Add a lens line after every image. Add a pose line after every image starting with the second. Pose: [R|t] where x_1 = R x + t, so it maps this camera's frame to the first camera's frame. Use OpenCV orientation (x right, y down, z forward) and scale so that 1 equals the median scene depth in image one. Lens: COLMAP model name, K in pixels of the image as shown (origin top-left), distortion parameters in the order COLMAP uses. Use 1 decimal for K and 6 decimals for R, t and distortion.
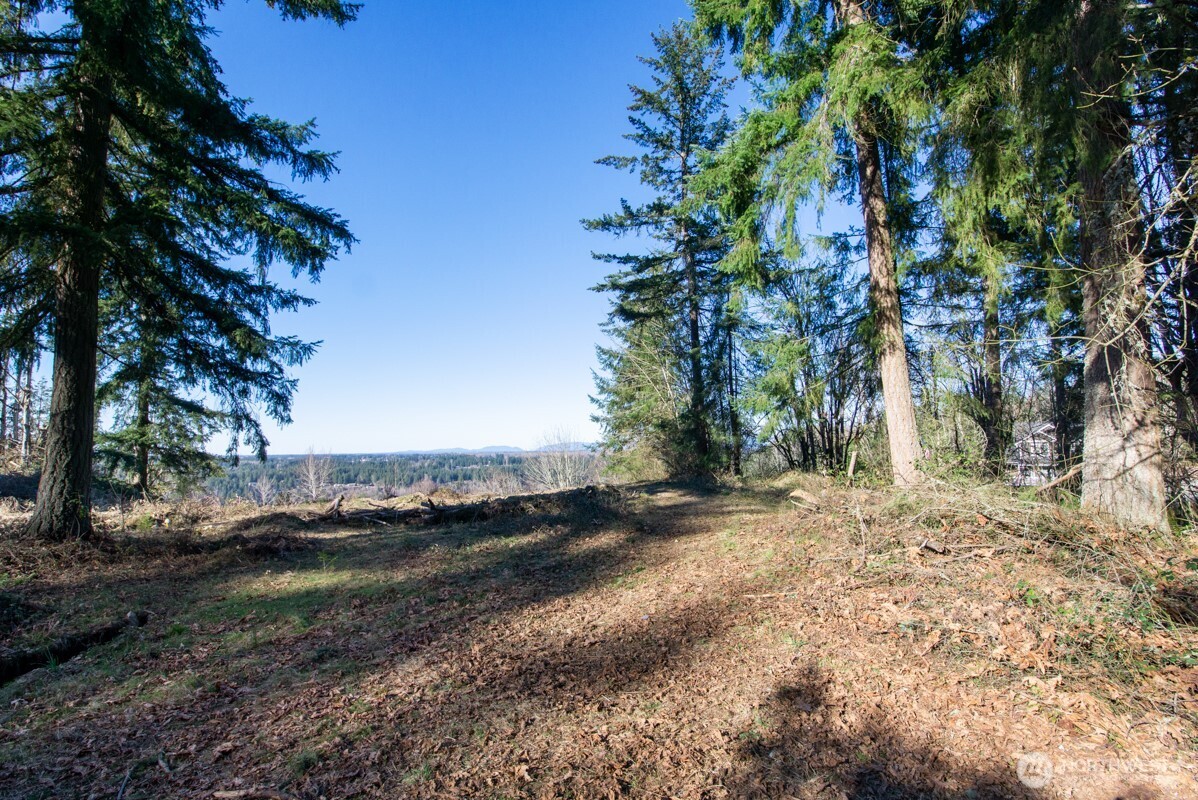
lens RADIAL K [[561.2, 0, 597.6], [0, 561.2, 396.4], [0, 0, 1]] dist [-0.024704, 0.001275]
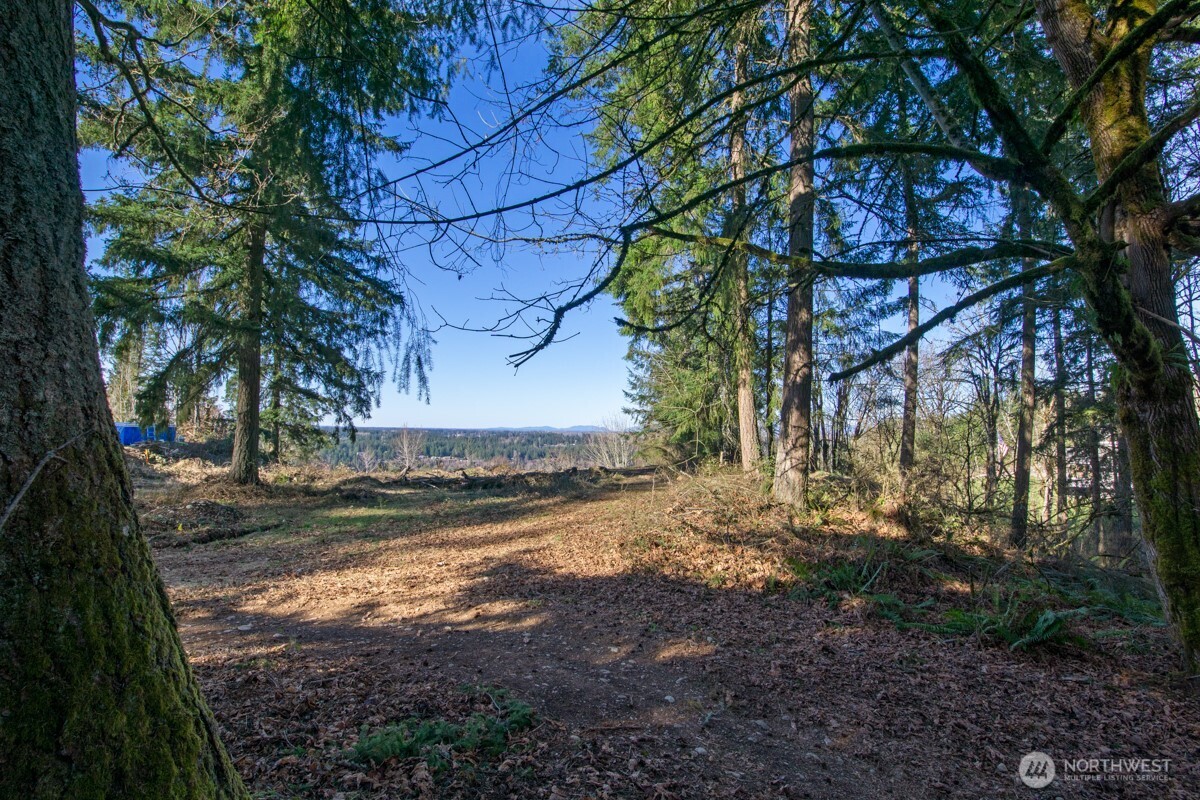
lens RADIAL K [[562.1, 0, 600.8], [0, 562.1, 403.6], [0, 0, 1]] dist [-0.024704, 0.001275]
pose [[0.988530, 0.027574, -0.148486, 0.201582], [-0.020771, 0.998671, 0.047173, -0.051551], [0.149589, -0.043548, 0.987789, -0.283633]]
